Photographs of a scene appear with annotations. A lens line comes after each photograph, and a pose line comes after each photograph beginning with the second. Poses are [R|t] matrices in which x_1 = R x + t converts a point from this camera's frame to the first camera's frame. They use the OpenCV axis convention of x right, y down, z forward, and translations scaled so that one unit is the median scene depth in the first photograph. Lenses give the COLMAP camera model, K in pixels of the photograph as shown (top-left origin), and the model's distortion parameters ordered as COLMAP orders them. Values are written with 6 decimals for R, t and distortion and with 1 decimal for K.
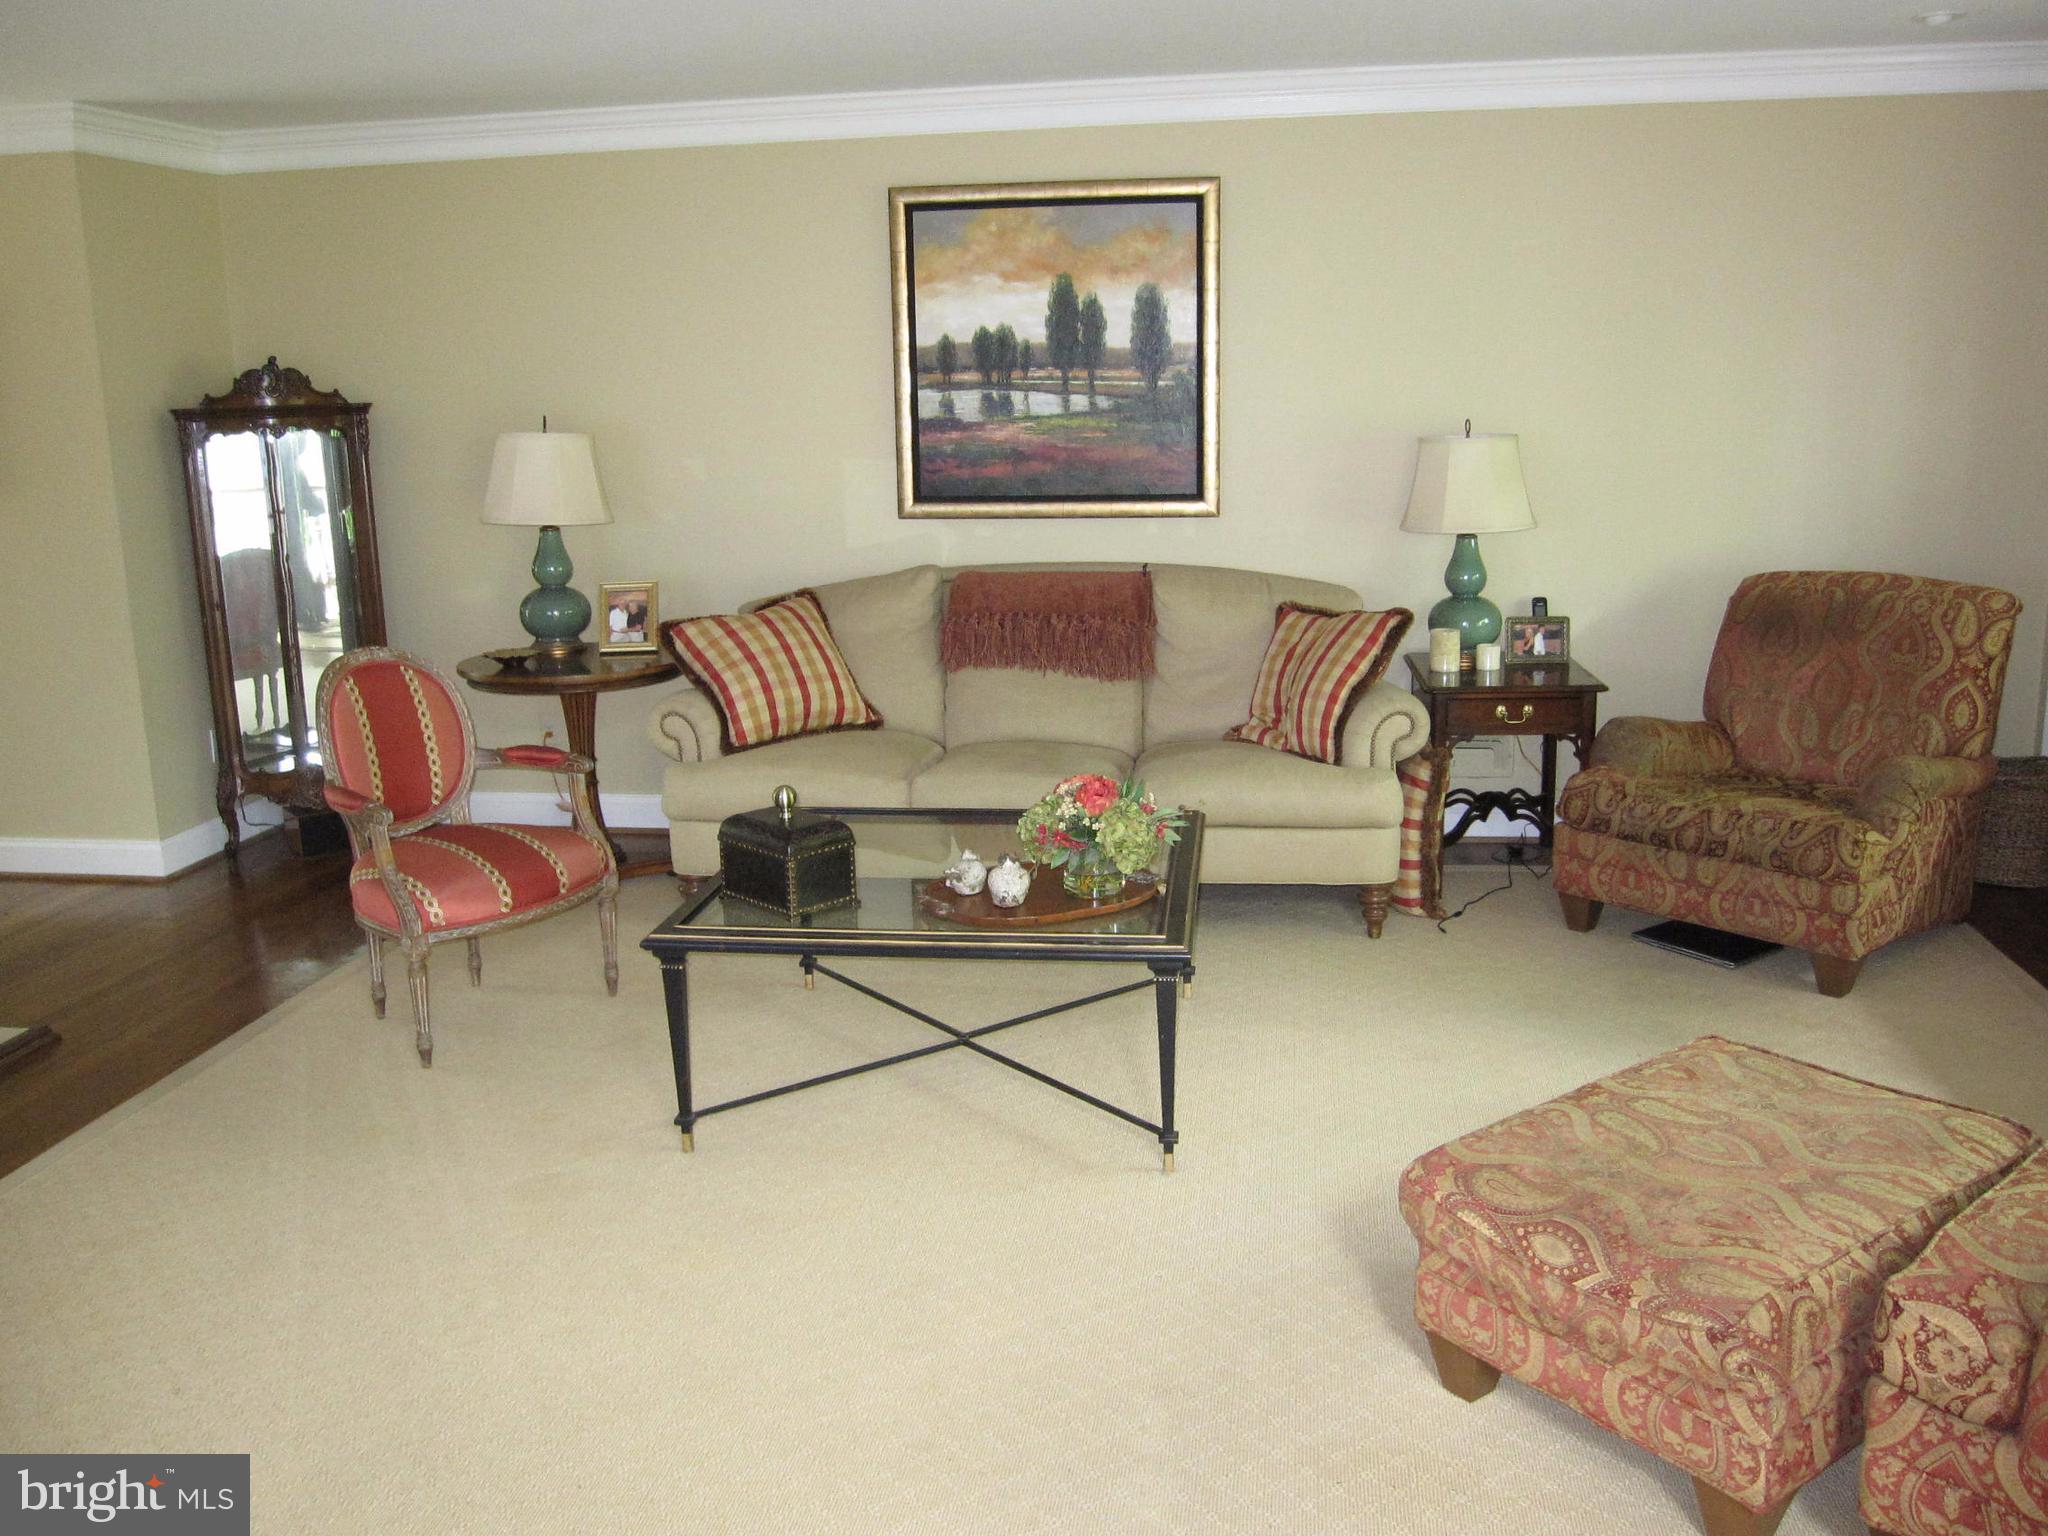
lens RADIAL K [[1696.7, 0, 1033.5], [0, 1696.7, 774.4], [0, 0, 1]] dist [-0.062380, 0.021066]
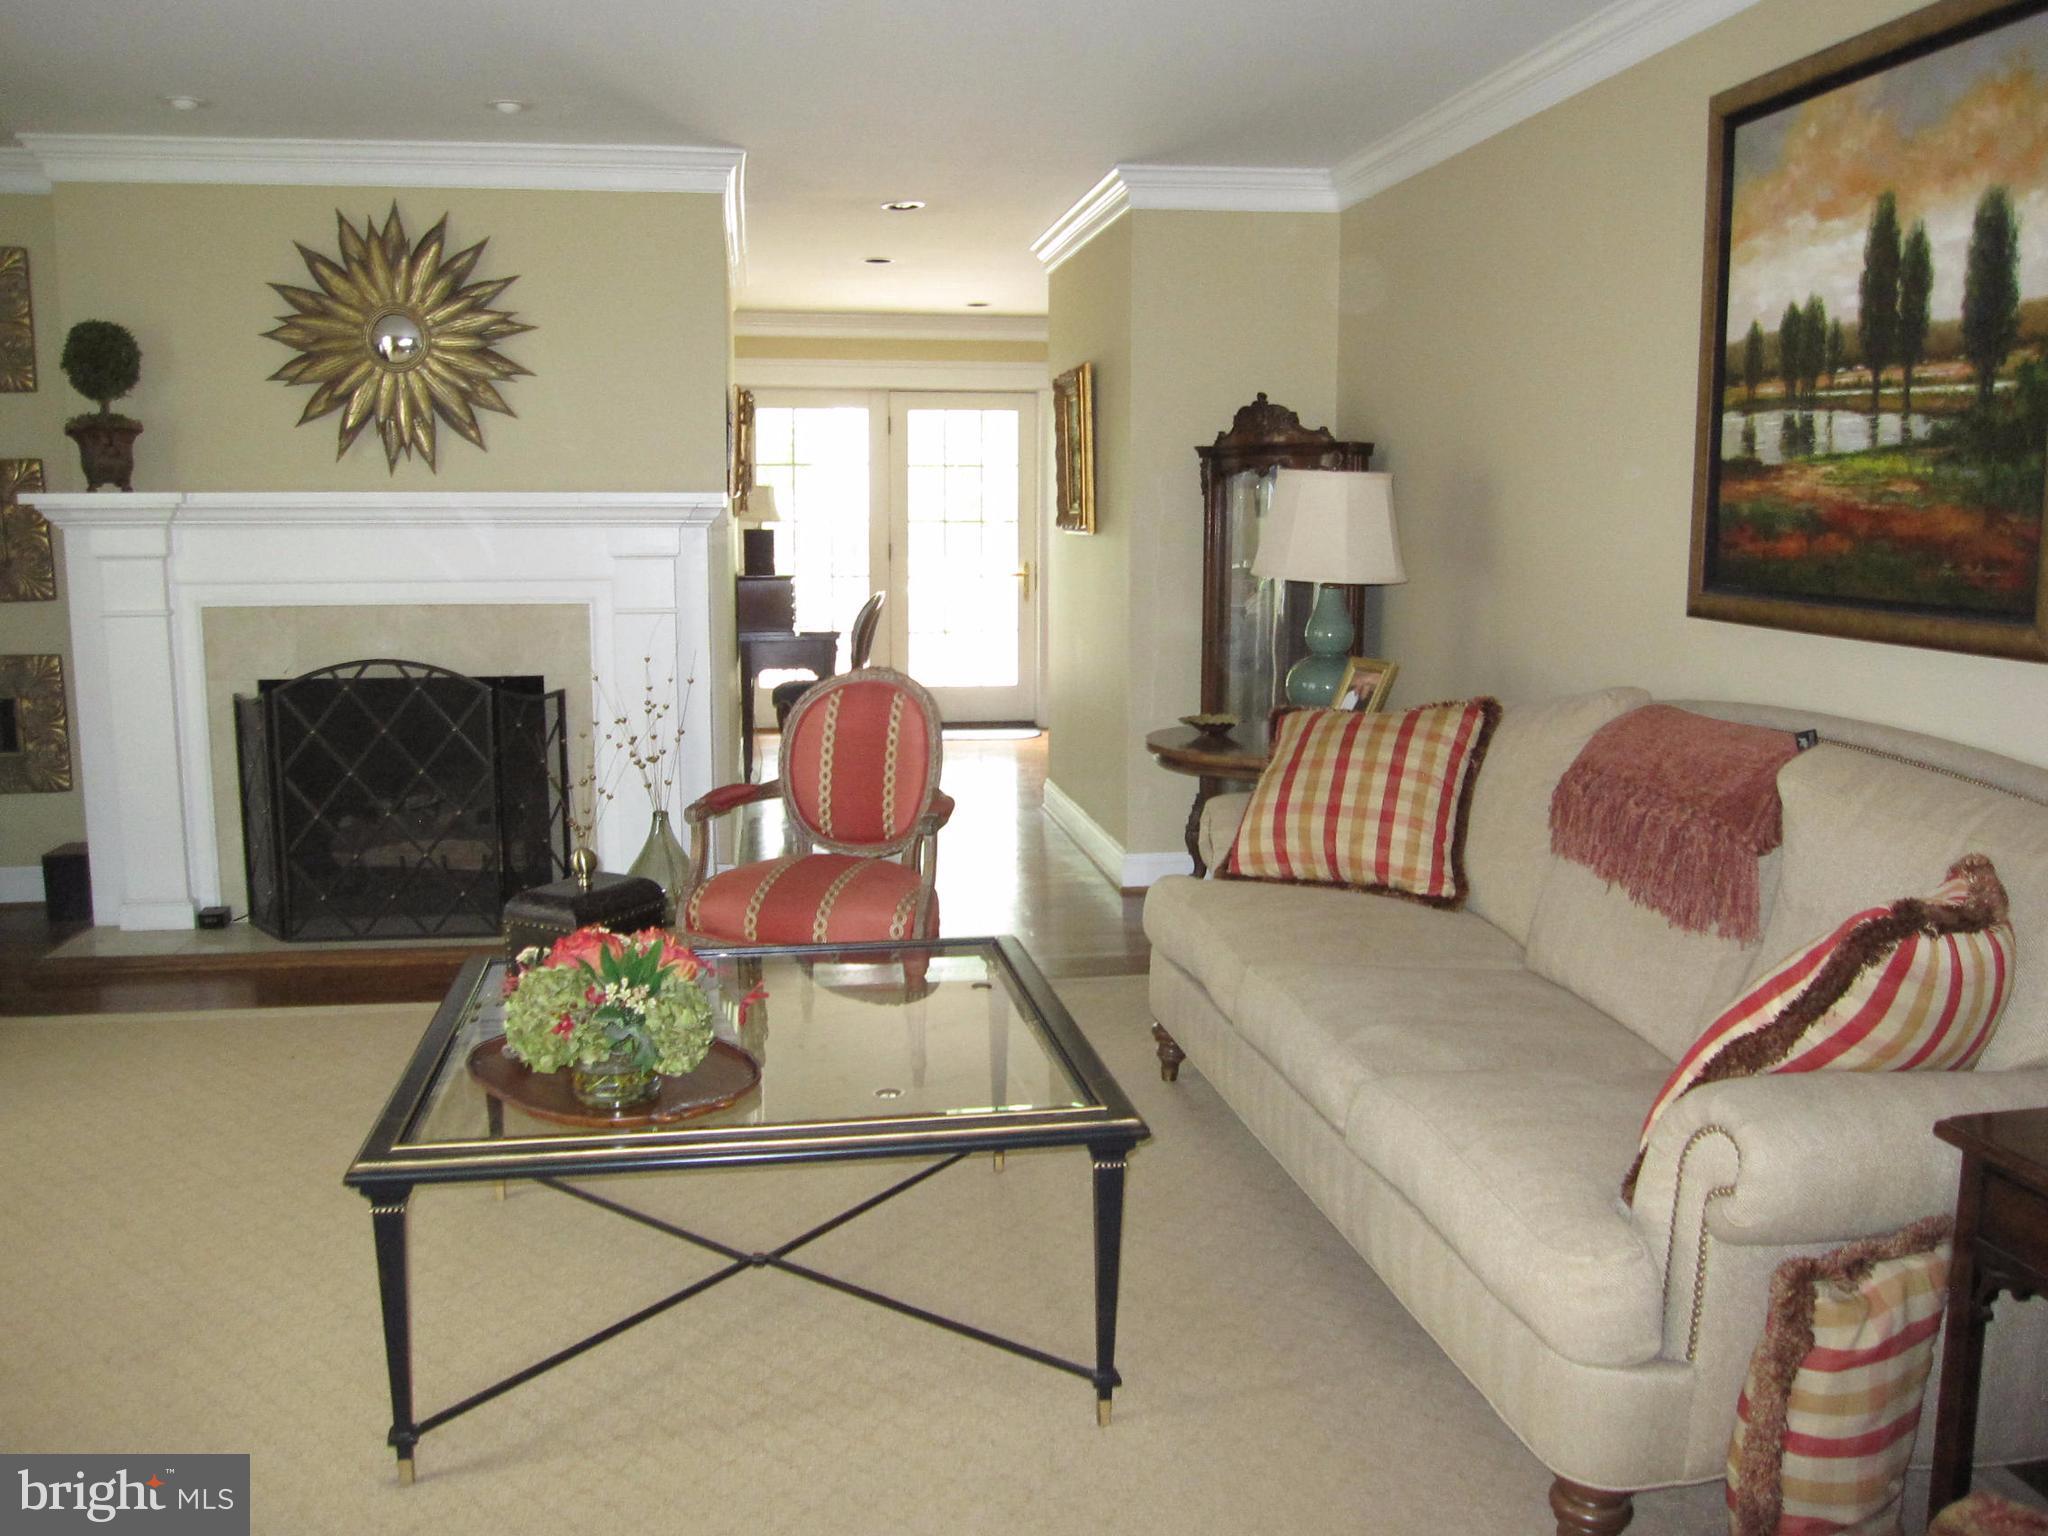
lens RADIAL K [[1696.7, 0, 1029.1], [0, 1696.7, 765.8], [0, 0, 1]] dist [-0.062380, 0.021066]
pose [[0.292610, 0.165622, -0.941780, 0.465593], [-0.214029, 0.971243, 0.104304, -0.112407], [0.931972, 0.171047, 0.319644, 0.594285]]
